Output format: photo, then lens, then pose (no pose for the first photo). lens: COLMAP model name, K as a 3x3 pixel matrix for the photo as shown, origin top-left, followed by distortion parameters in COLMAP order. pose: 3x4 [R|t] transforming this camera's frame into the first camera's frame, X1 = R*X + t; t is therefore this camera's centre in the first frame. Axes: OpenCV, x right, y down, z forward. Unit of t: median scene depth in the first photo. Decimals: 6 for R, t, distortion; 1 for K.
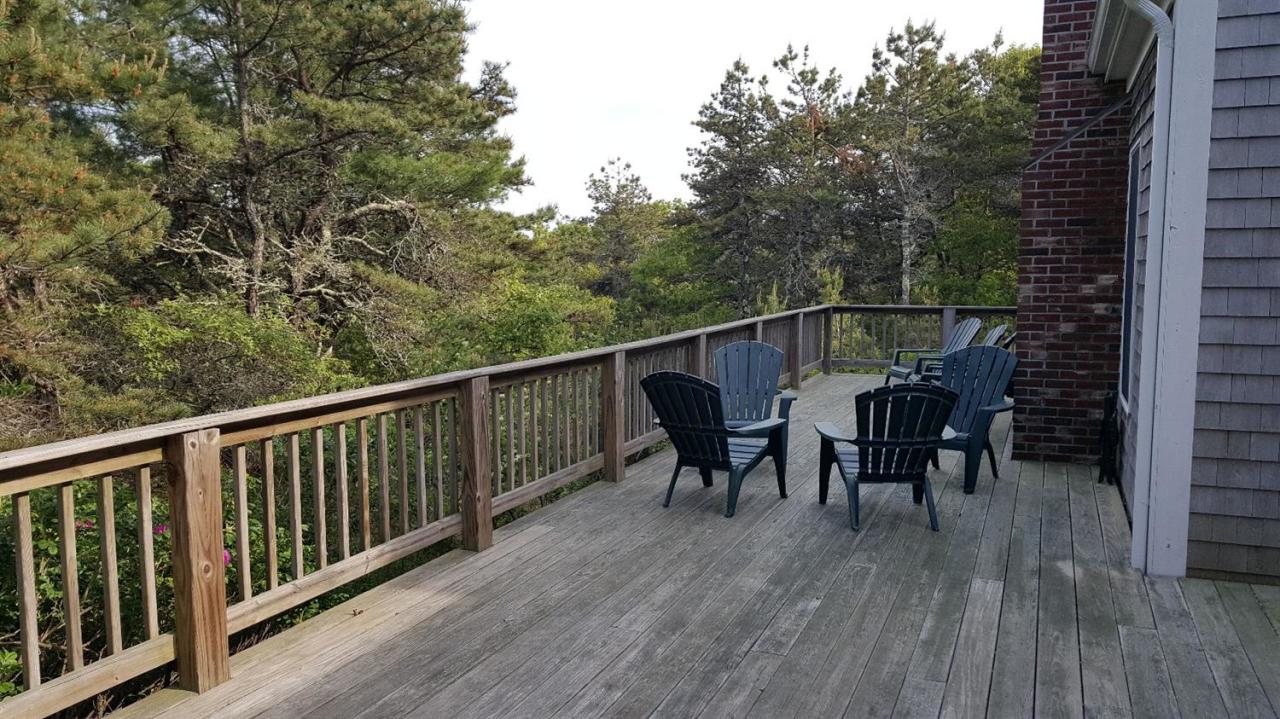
lens RADIAL K [[981.8, 0, 638.6], [0, 981.8, 359.9], [0, 0, 1]] dist [0.025239, -0.023364]
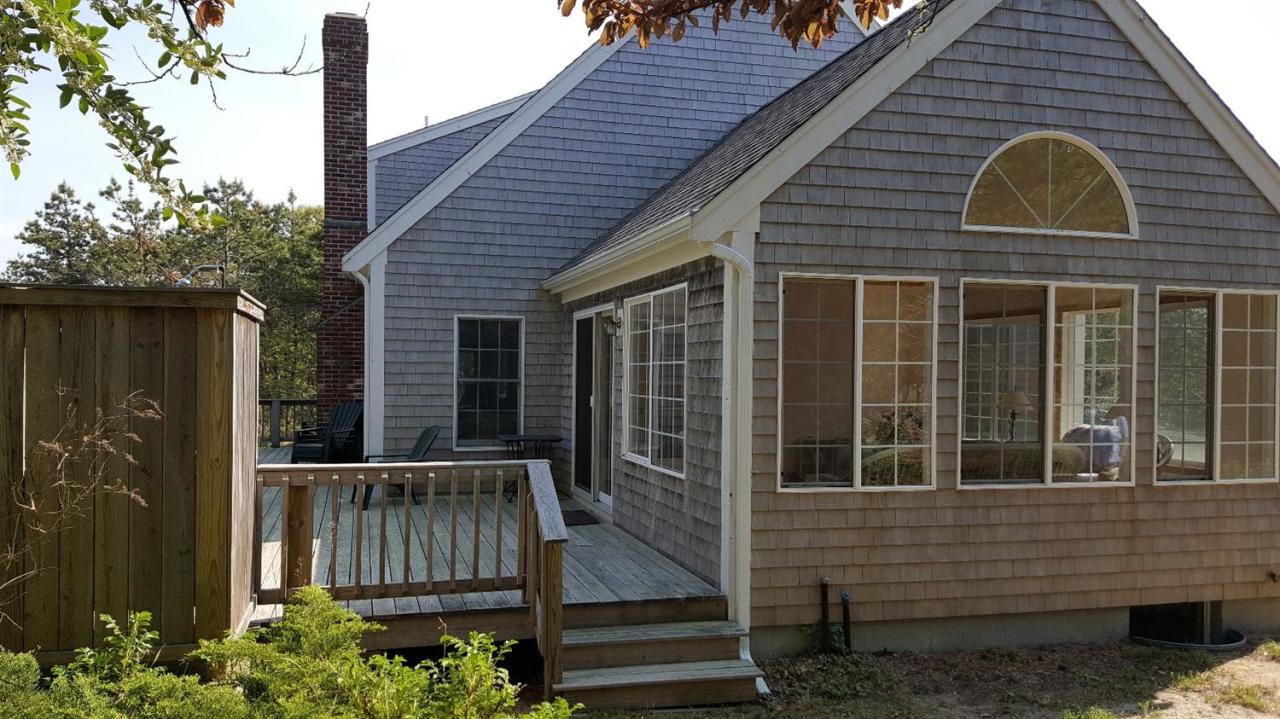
lens RADIAL K [[981.8, 0, 636.9], [0, 981.8, 358.3], [0, 0, 1]] dist [0.025239, -0.023364]
pose [[0.772035, 0.005459, 0.635556, -0.116616], [0.054105, 0.995769, -0.074277, 0.016655], [-0.633272, 0.091731, 0.768474, -0.289341]]
